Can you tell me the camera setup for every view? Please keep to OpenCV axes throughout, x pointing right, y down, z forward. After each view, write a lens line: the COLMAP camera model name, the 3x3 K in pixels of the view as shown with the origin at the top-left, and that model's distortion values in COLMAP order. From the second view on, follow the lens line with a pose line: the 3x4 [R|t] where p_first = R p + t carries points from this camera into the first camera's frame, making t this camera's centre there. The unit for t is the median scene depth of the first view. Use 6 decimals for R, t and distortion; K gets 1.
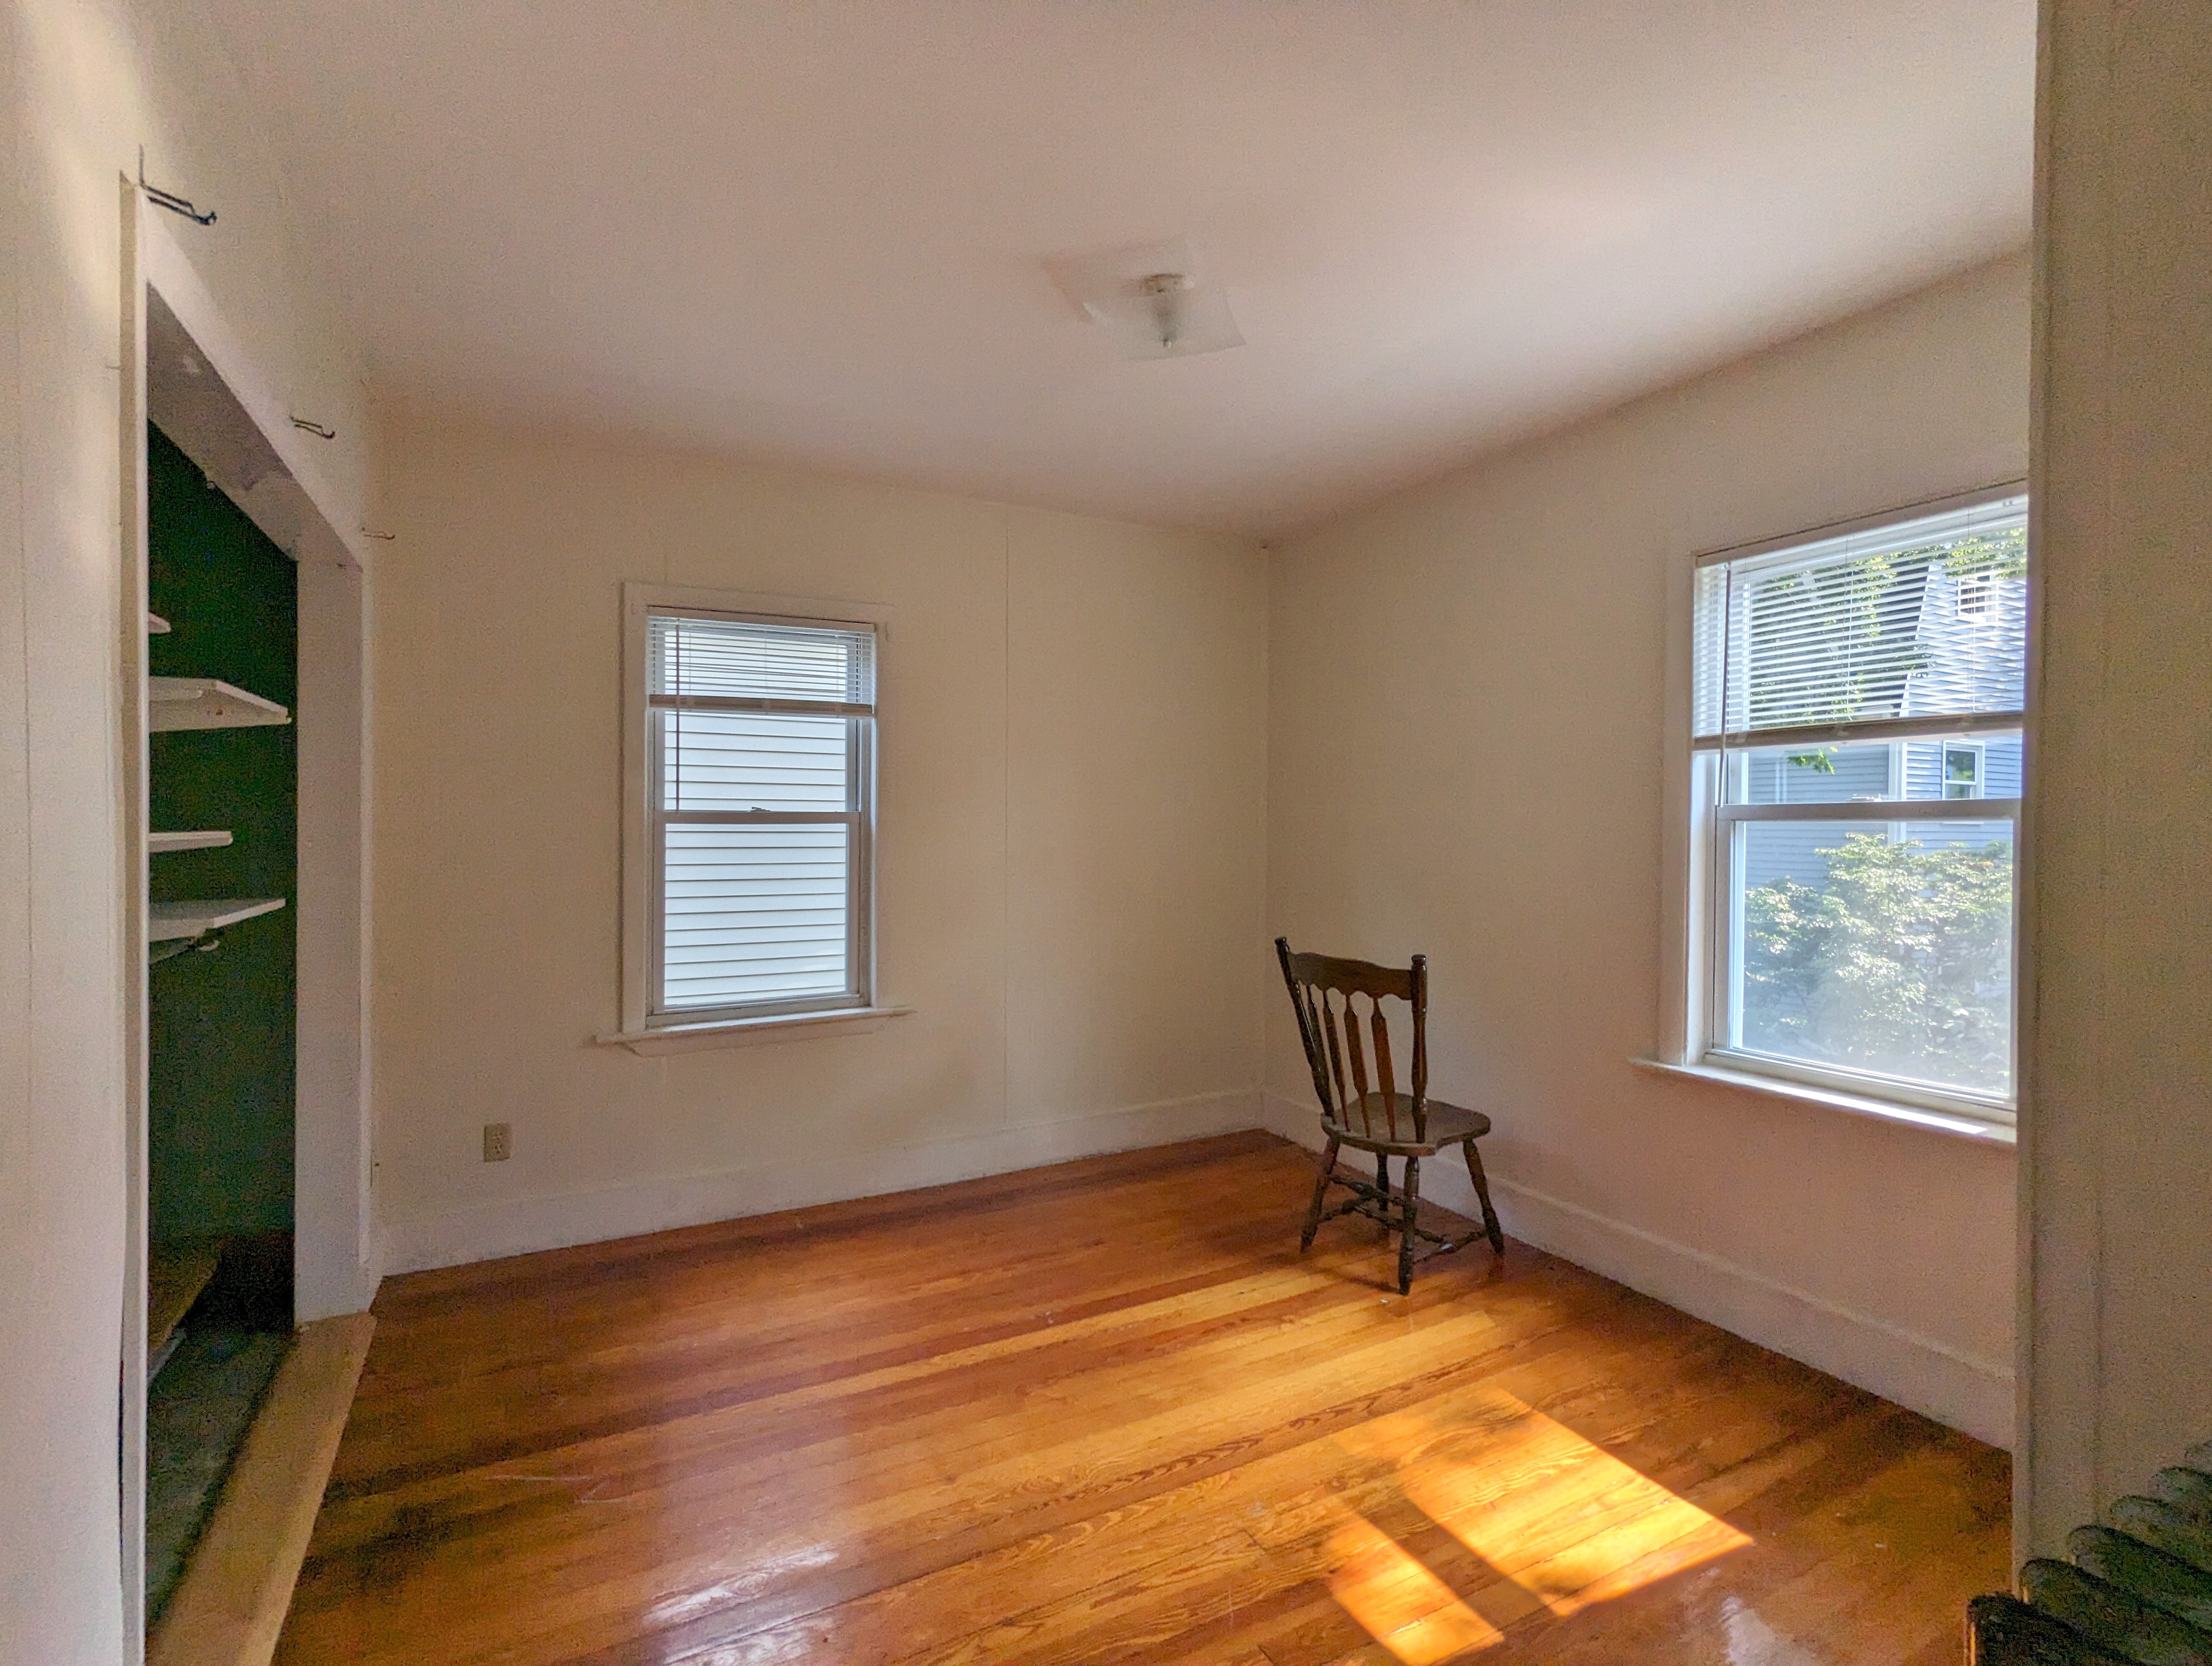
lens RADIAL K [[1059.4, 0, 1105.9], [0, 1059.4, 825.1], [0, 0, 1]] dist [-0.002204, 0.001067]
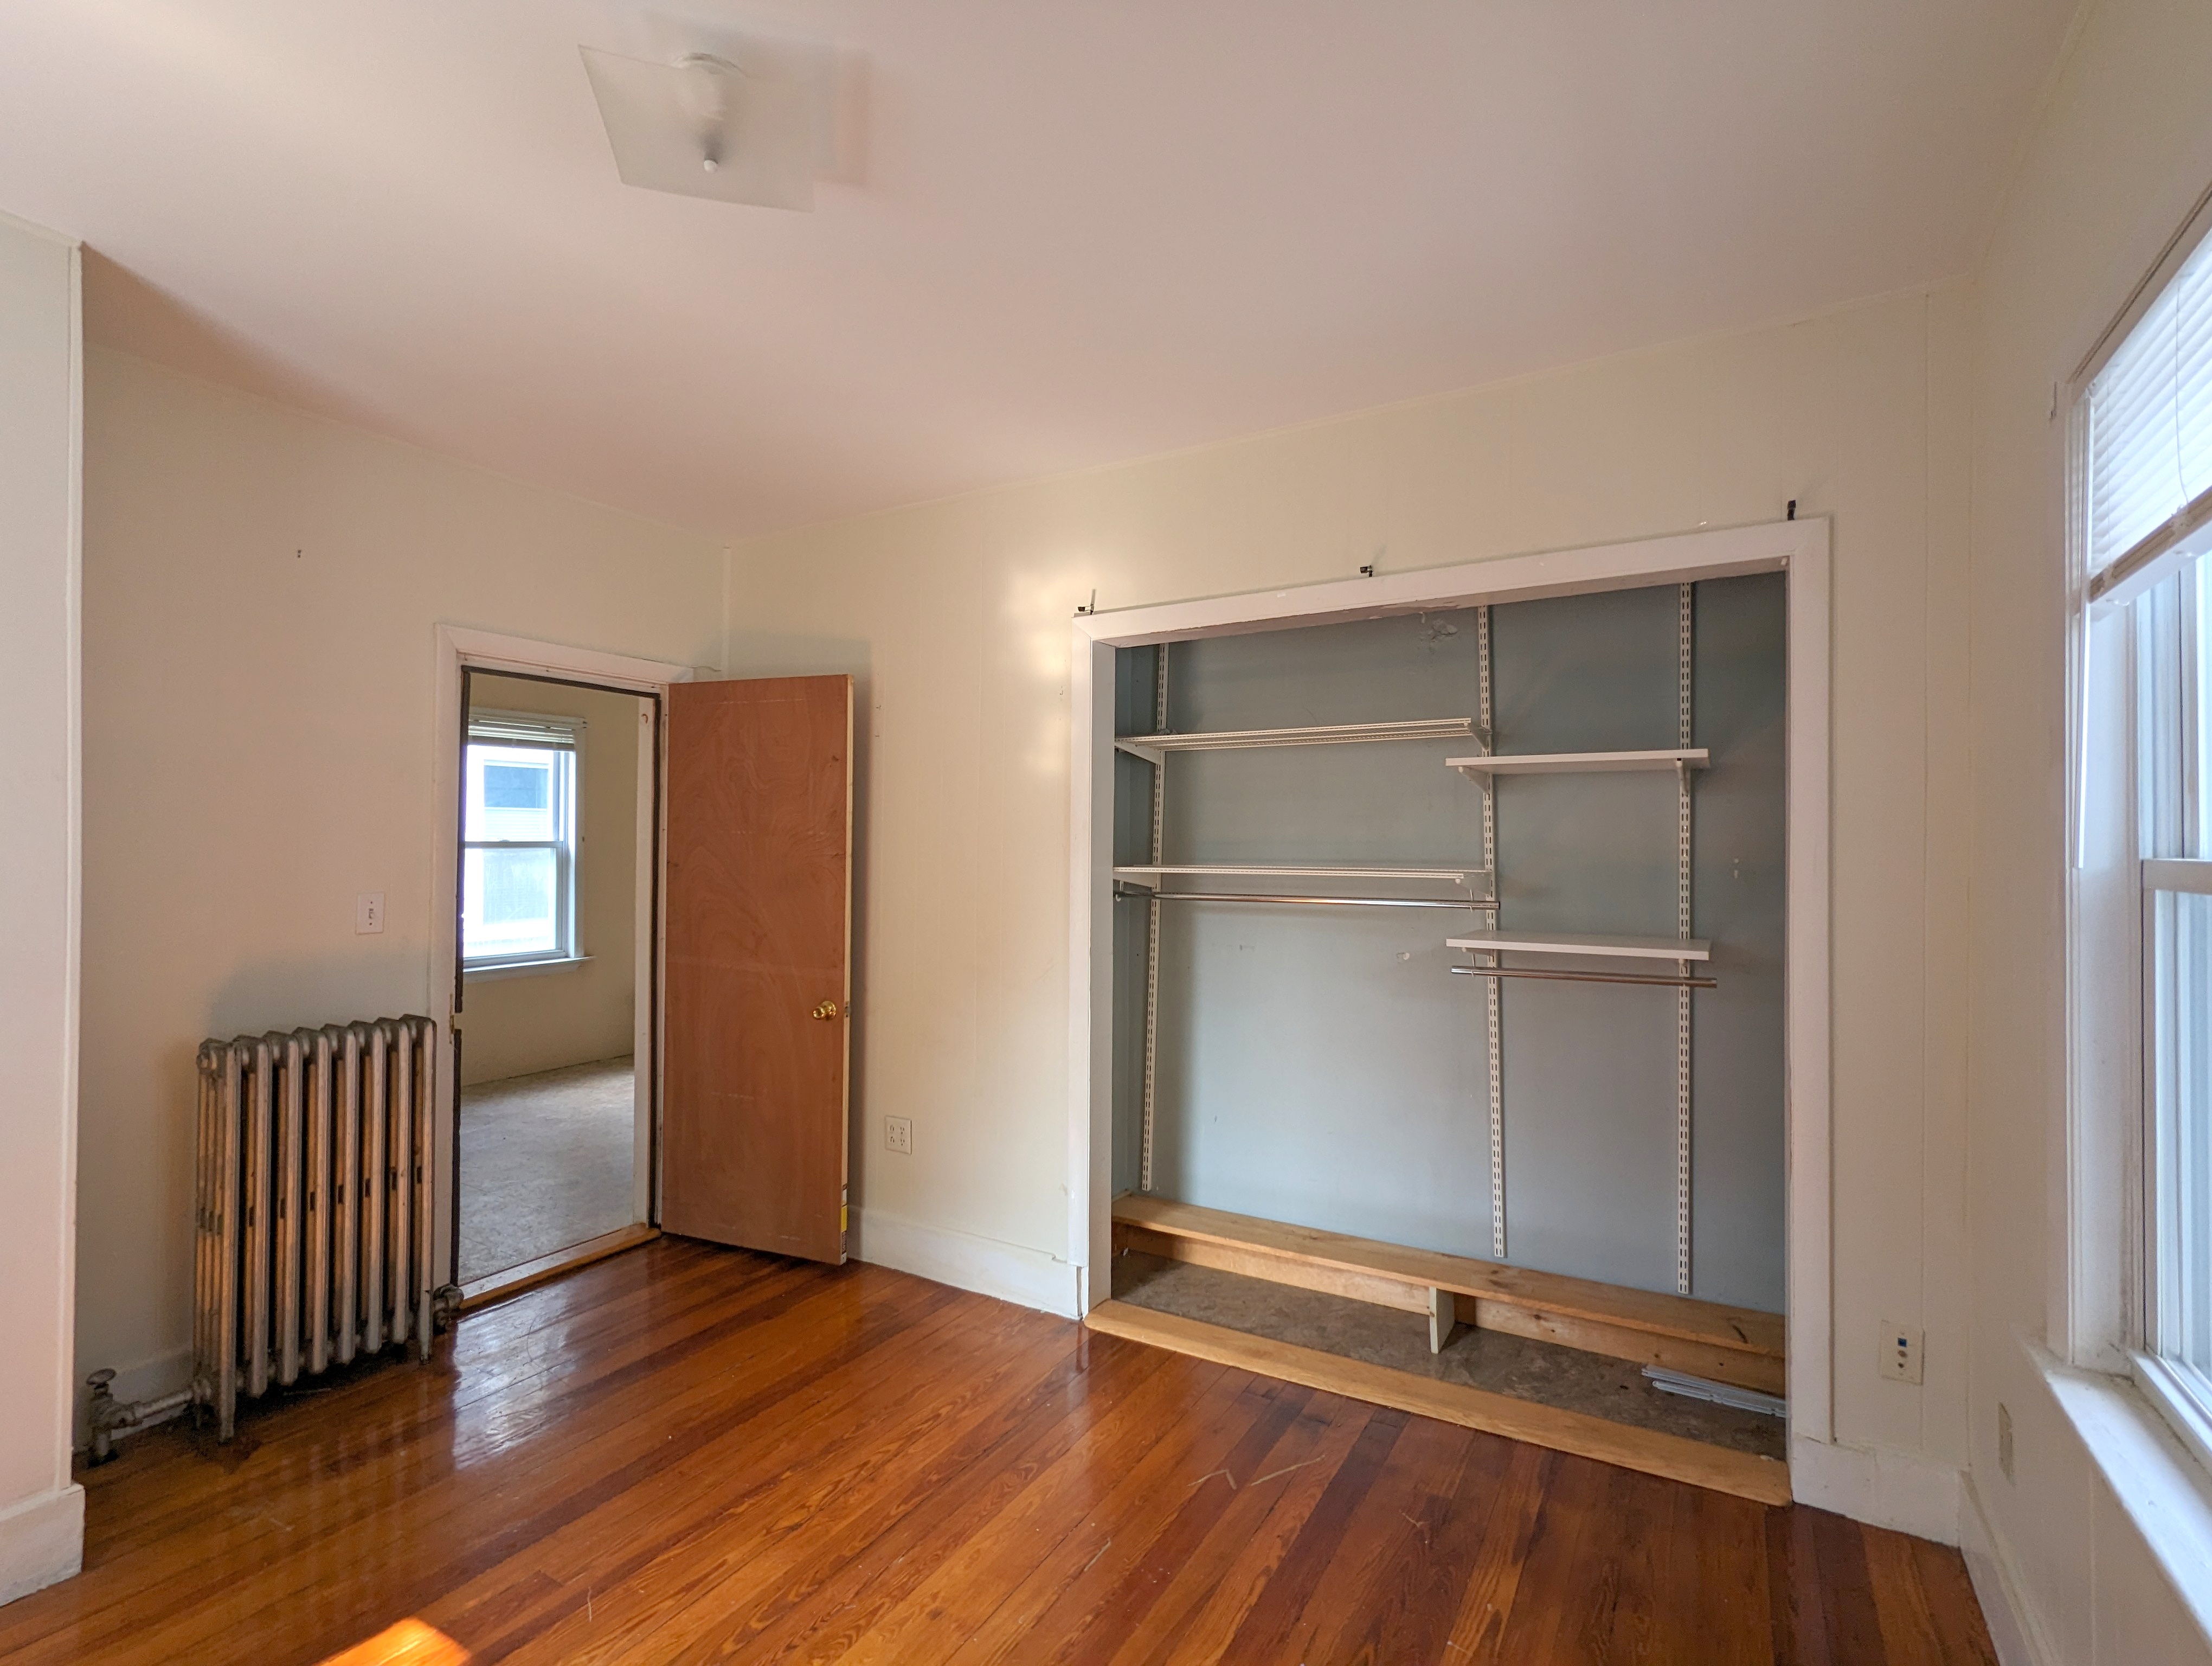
lens RADIAL K [[1059.4, 0, 1112.7], [0, 1059.4, 844.4], [0, 0, 1]] dist [-0.002204, 0.001067]
pose [[-0.851832, -0.013443, -0.523643, 0.218518], [-0.010769, 0.999909, -0.008151, -0.020232], [0.523705, -0.001304, -0.851899, 2.011674]]
